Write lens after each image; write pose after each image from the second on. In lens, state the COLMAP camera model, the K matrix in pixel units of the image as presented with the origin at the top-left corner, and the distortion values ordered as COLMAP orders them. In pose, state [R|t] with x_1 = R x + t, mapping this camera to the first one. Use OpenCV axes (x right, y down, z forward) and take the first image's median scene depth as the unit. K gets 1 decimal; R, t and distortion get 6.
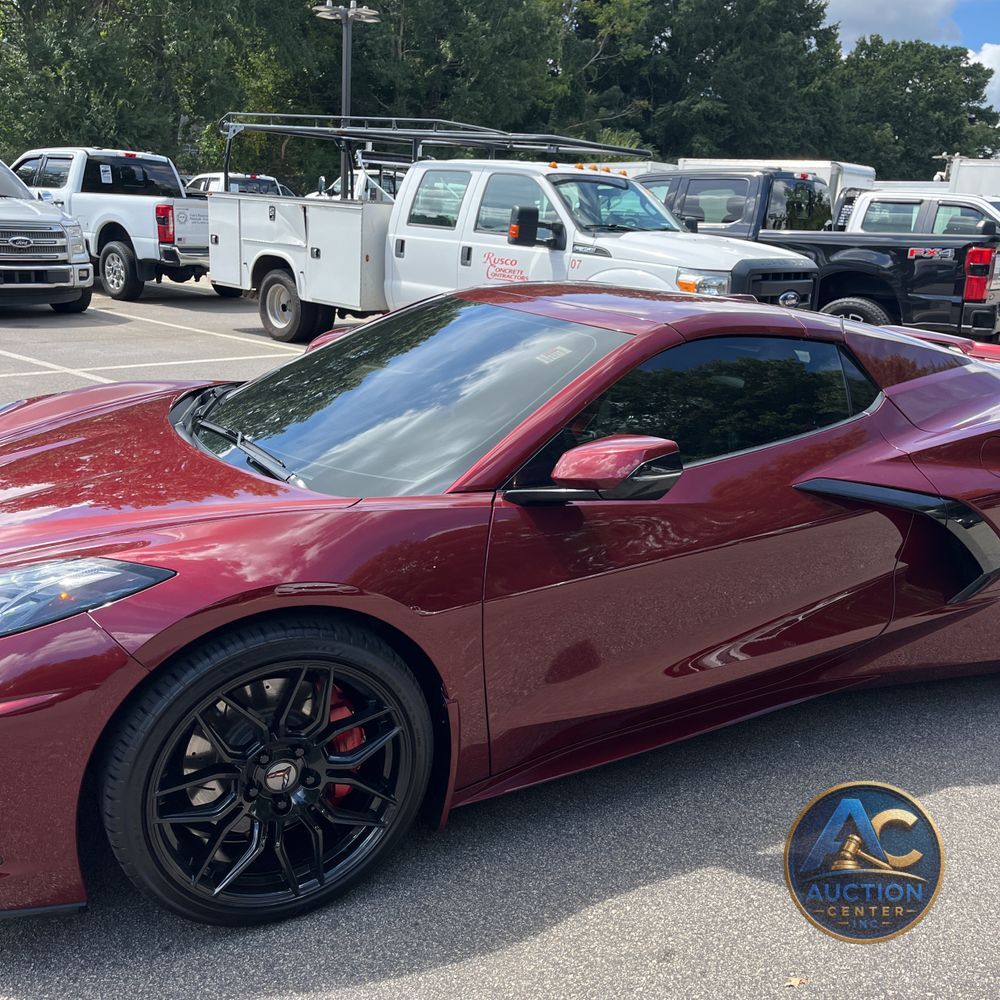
lens RADIAL K [[993.7, 0, 483.9], [0, 993.7, 524.6], [0, 0, 1]] dist [0.030785, -0.030534]
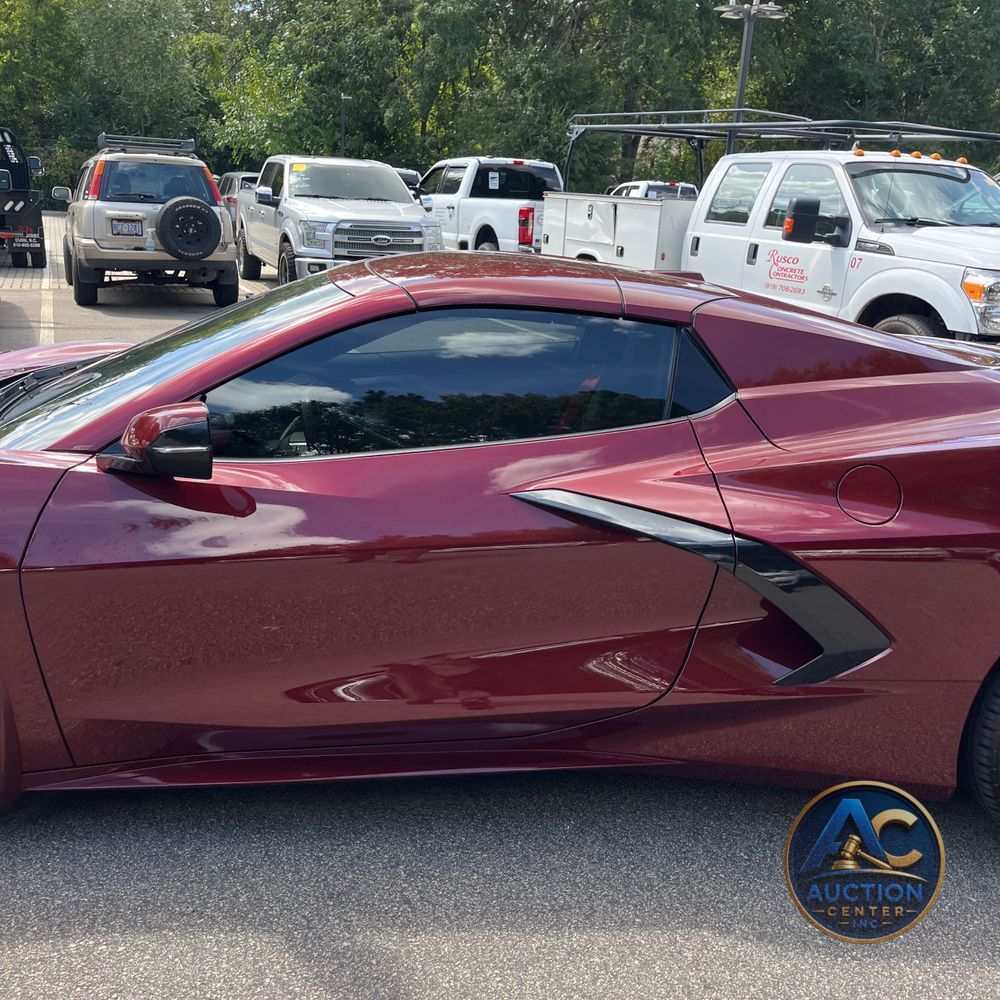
lens RADIAL K [[998.7, 0, 508.7], [0, 998.7, 515.1], [0, 0, 1]] dist [-0.006548, 0.037340]
pose [[0.904516, 0.119378, -0.409389, 0.120483], [-0.128179, 0.991733, 0.005989, -0.005086], [0.406719, 0.047058, 0.912340, 0.052566]]
